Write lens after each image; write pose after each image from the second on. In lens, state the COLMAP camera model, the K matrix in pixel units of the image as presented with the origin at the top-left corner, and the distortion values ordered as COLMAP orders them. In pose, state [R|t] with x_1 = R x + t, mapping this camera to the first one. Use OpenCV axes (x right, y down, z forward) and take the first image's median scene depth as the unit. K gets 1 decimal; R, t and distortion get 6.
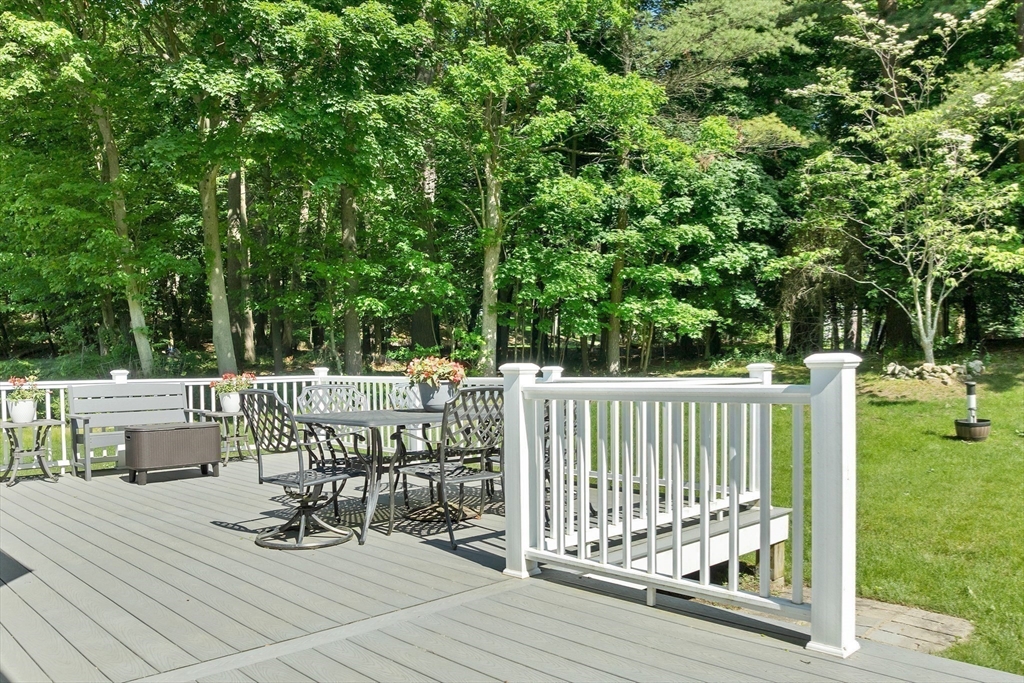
lens RADIAL K [[765.8, 0, 517.1], [0, 765.8, 386.2], [0, 0, 1]] dist [0.008674, 0.001284]
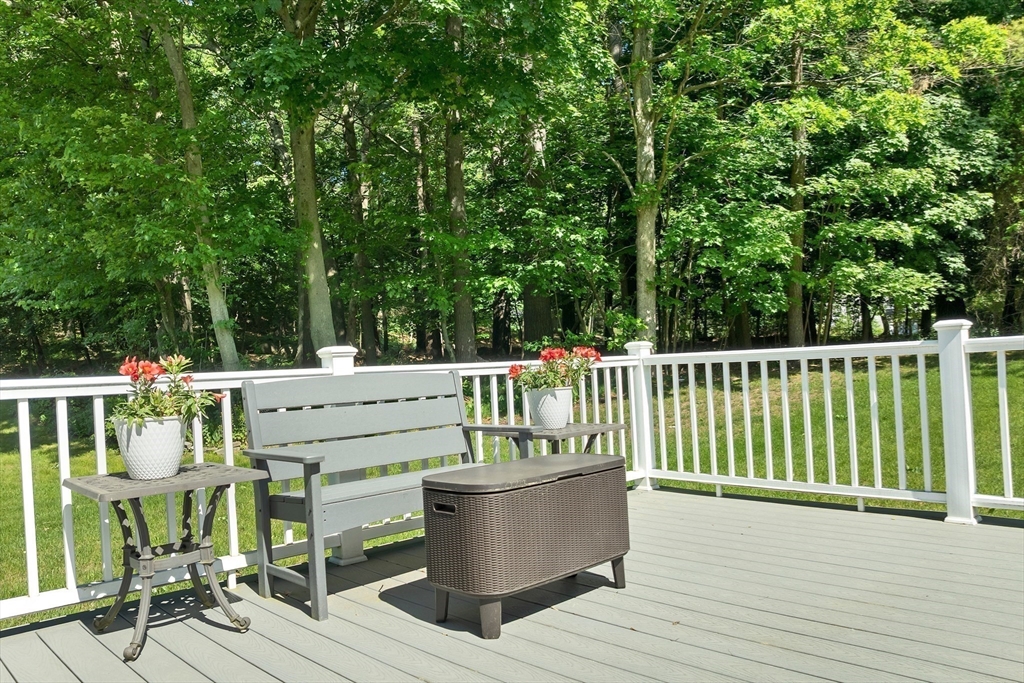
lens RADIAL K [[722.5, 0, 511.9], [0, 722.5, 364.5], [0, 0, 1]] dist [-0.002499, -0.000755]
pose [[0.999266, -0.038264, -0.002066, -0.188656], [0.038164, 0.998610, -0.036365, 0.004290], [0.003455, 0.036260, 0.999336, 0.260143]]
